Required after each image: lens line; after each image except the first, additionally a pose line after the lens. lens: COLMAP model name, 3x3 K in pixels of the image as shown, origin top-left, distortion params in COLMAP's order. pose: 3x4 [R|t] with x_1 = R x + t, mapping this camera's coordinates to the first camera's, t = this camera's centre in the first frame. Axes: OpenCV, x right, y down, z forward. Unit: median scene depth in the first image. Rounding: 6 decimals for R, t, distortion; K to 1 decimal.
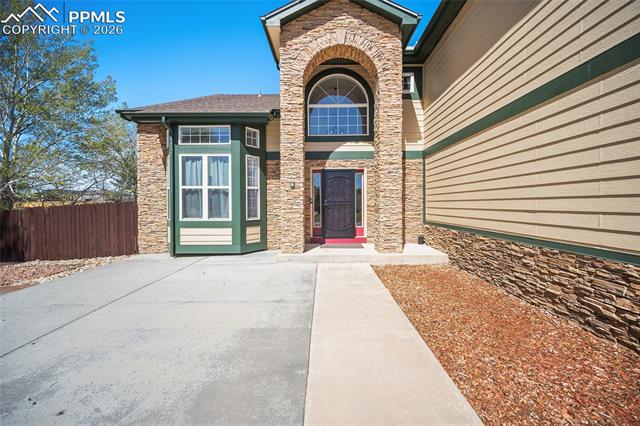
lens RADIAL K [[251.7, 0, 320.9], [0, 251.7, 207.0], [0, 0, 1]] dist [0.003136, -0.000122]
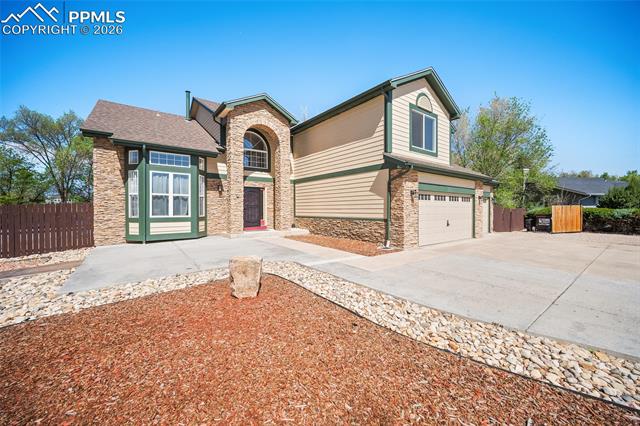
lens RADIAL K [[251.7, 0, 314.7], [0, 251.7, 211.7], [0, 0, 1]] dist [0.003136, -0.000122]
pose [[0.801294, -0.002167, 0.598266, -0.658016], [0.004589, 0.999986, -0.002525, 0.029010], [-0.598253, 0.004769, 0.801293, -0.683096]]
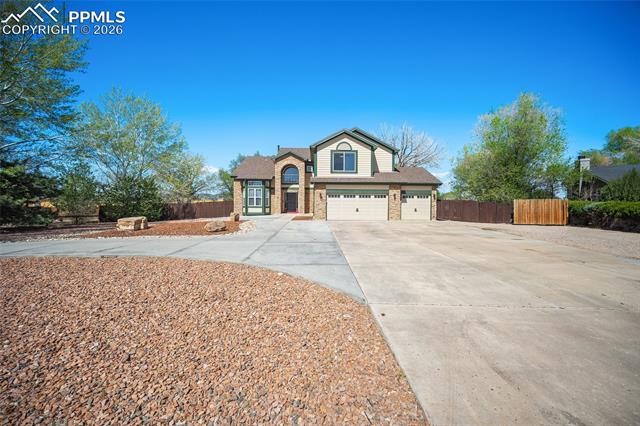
lens RADIAL K [[251.7, 0, 319.2], [0, 251.7, 207.0], [0, 0, 1]] dist [0.003136, -0.000122]
pose [[0.999970, 0.006104, 0.004759, 0.480566], [-0.006083, 0.999971, -0.004530, 0.078031], [-0.004787, 0.004501, 0.999978, -2.735616]]
